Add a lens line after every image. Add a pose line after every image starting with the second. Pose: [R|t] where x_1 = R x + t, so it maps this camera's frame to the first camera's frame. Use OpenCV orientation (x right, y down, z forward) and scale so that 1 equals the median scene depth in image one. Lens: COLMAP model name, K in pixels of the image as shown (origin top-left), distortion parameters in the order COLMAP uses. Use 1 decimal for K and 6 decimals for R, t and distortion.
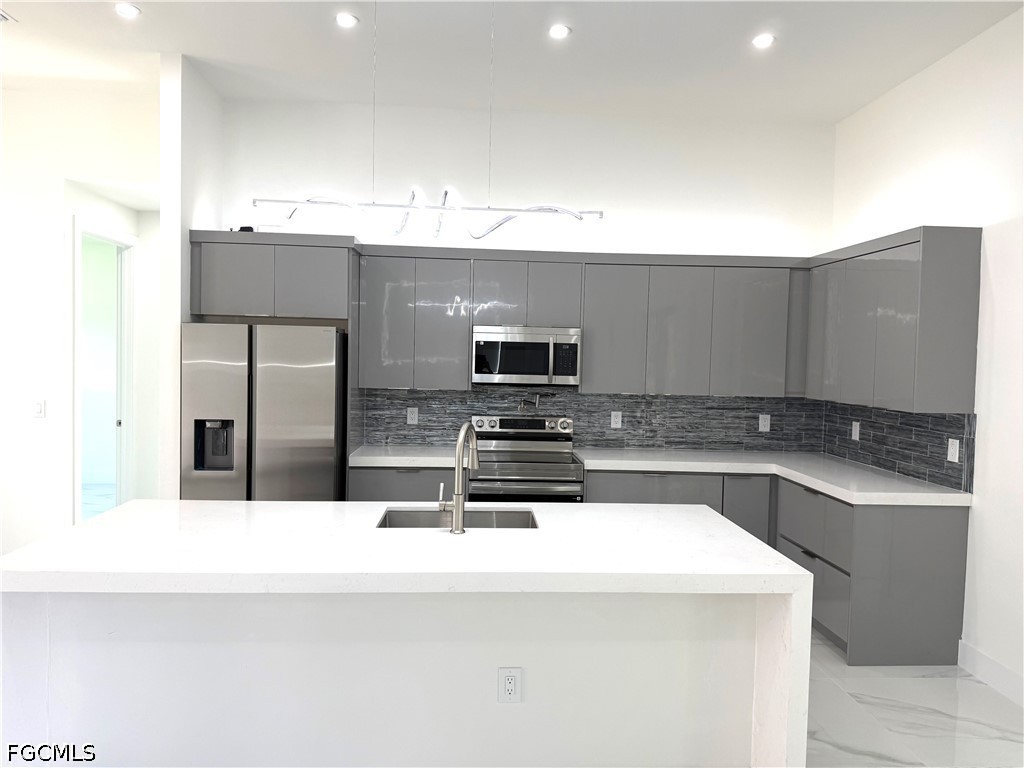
lens RADIAL K [[714.2, 0, 512.0], [0, 714.2, 384.0], [0, 0, 1]] dist [0.068995, -0.089926]
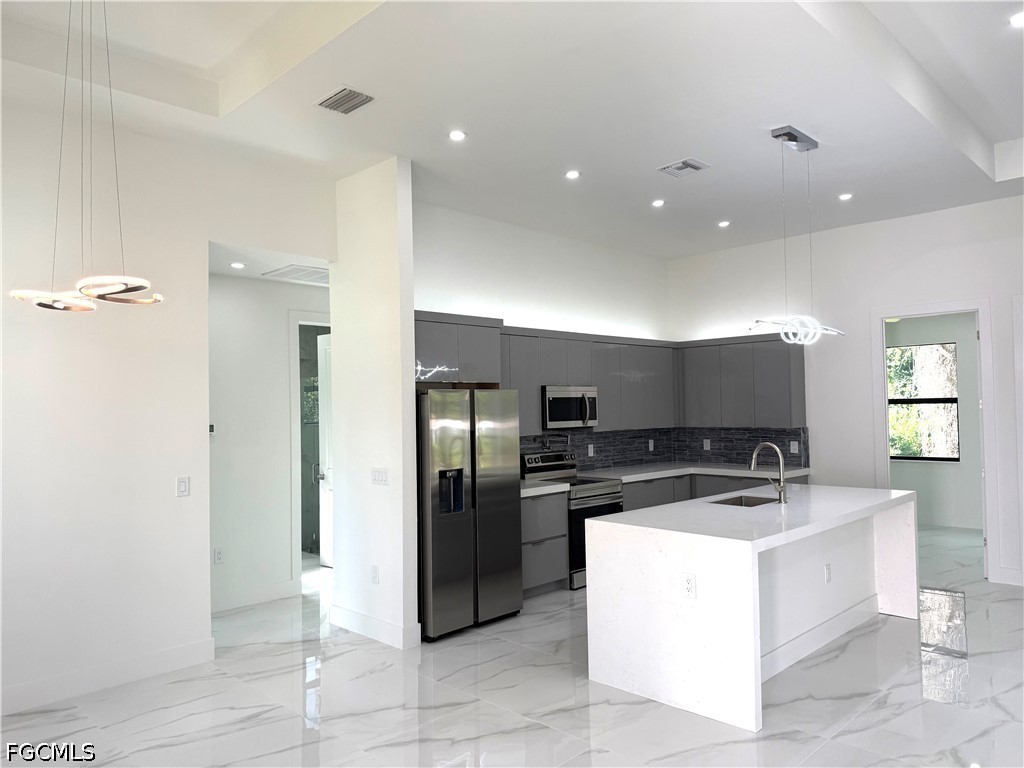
lens RADIAL K [[714.2, 0, 512.0], [0, 714.2, 384.0], [0, 0, 1]] dist [0.068995, -0.089926]
pose [[0.744043, -0.014969, 0.667964, -0.977455], [0.060756, 0.997123, -0.045331, -0.028105], [-0.665363, 0.074311, 0.742812, 0.040993]]
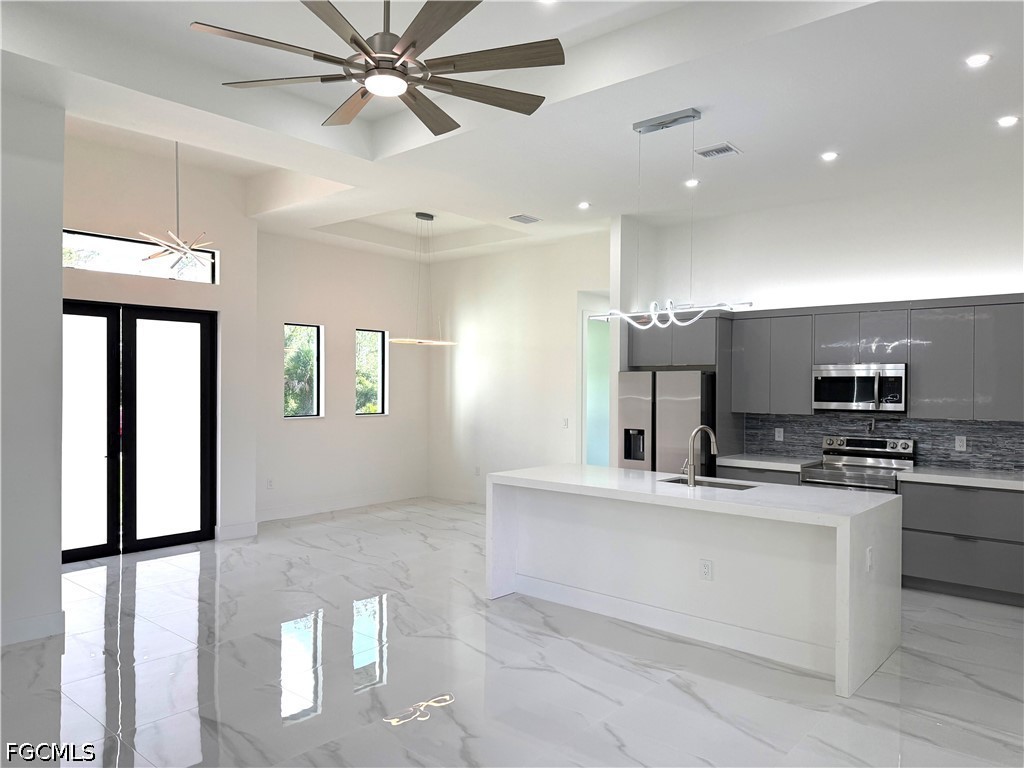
lens RADIAL K [[714.2, 0, 512.0], [0, 714.2, 384.0], [0, 0, 1]] dist [0.068995, -0.089926]
pose [[0.714357, -0.022180, -0.699430, 0.466202], [-0.018718, 0.998534, -0.050782, 0.029540], [0.699531, 0.049368, 0.712895, -0.321810]]
